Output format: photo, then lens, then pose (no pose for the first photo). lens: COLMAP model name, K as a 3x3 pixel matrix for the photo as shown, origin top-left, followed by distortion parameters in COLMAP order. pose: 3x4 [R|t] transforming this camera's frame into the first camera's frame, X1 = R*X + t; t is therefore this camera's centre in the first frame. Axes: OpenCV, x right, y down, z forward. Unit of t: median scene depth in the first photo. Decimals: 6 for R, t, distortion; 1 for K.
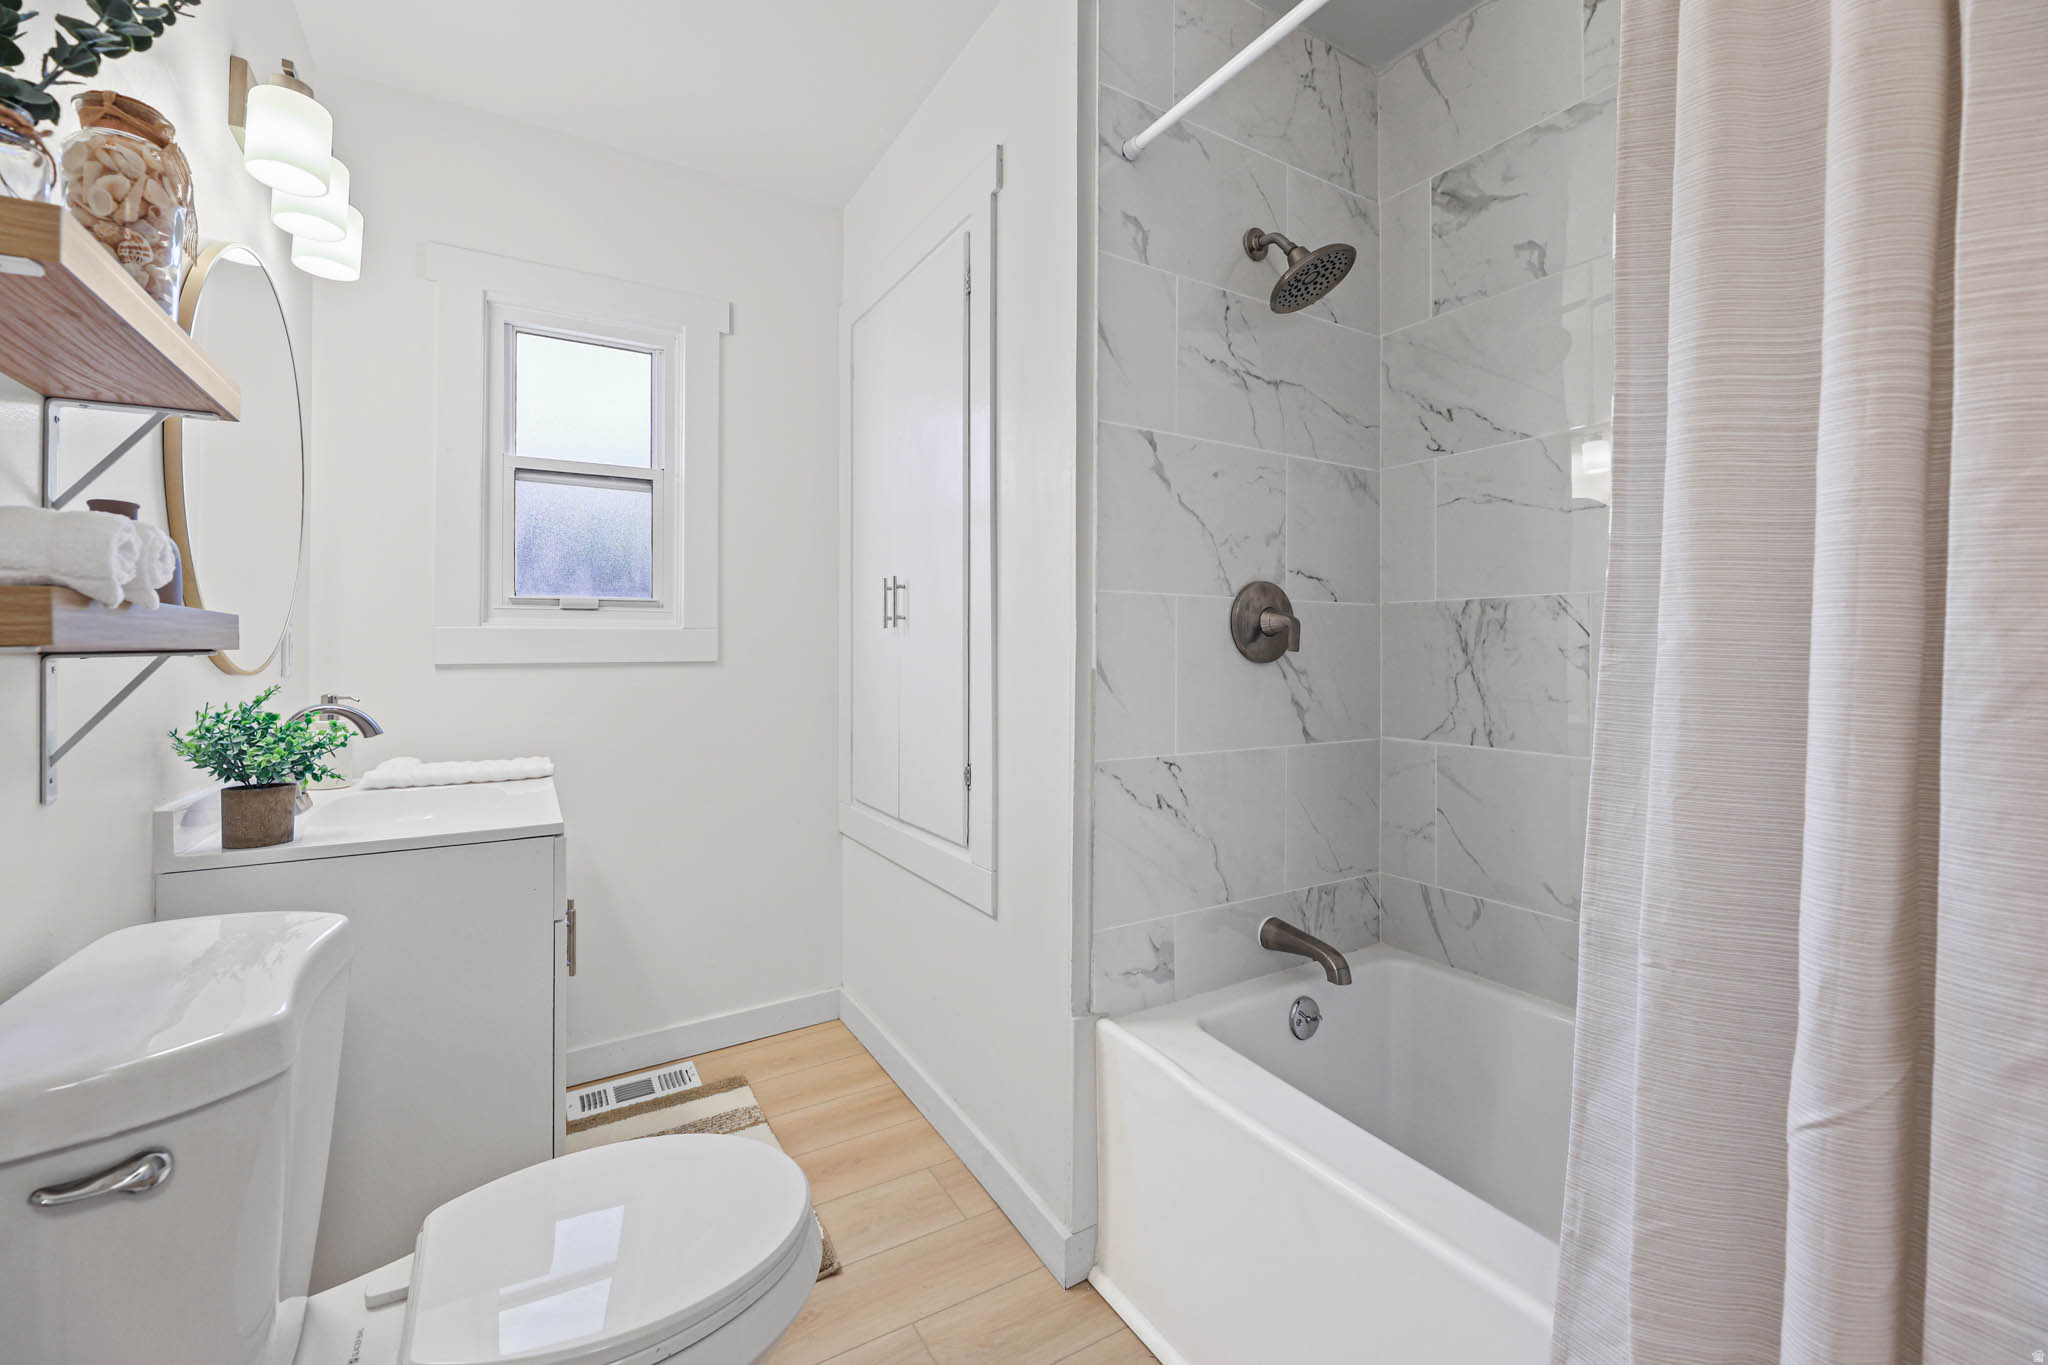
lens RADIAL K [[857.9, 0, 1036.0], [0, 857.9, 614.7], [0, 0, 1]] dist [-0.000406, -0.000644]
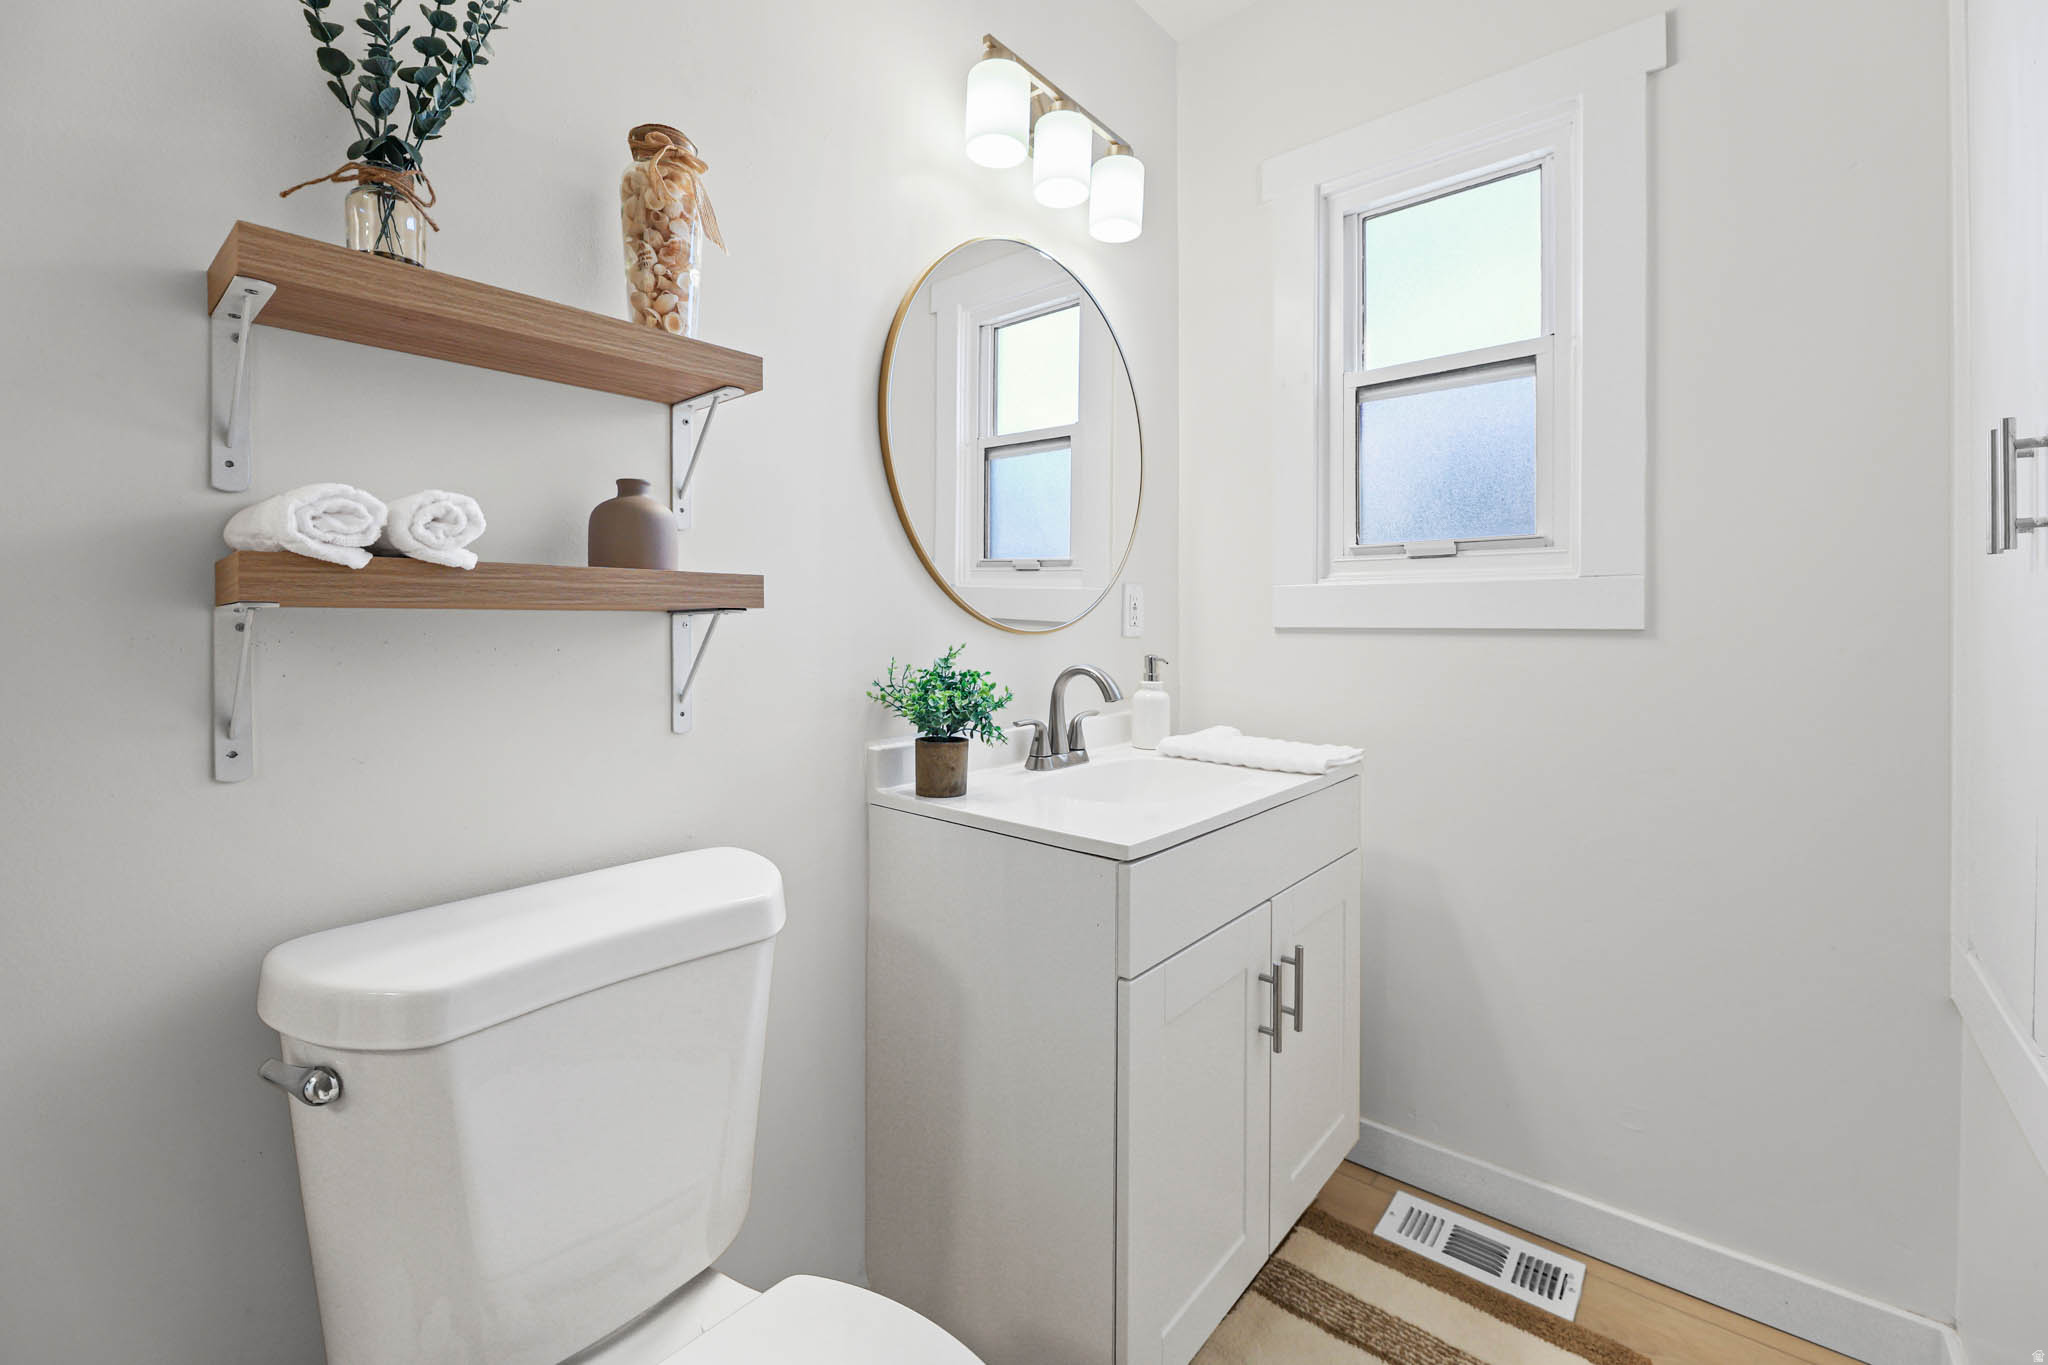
lens RADIAL K [[857.9, 0, 1036.0], [0, 857.9, 614.7], [0, 0, 1]] dist [-0.000406, -0.000644]
pose [[0.296483, 0.001099, -0.955037, 0.079926], [0.037419, 0.999218, 0.012767, 0.022565], [0.954305, -0.039522, 0.296210, 0.466326]]
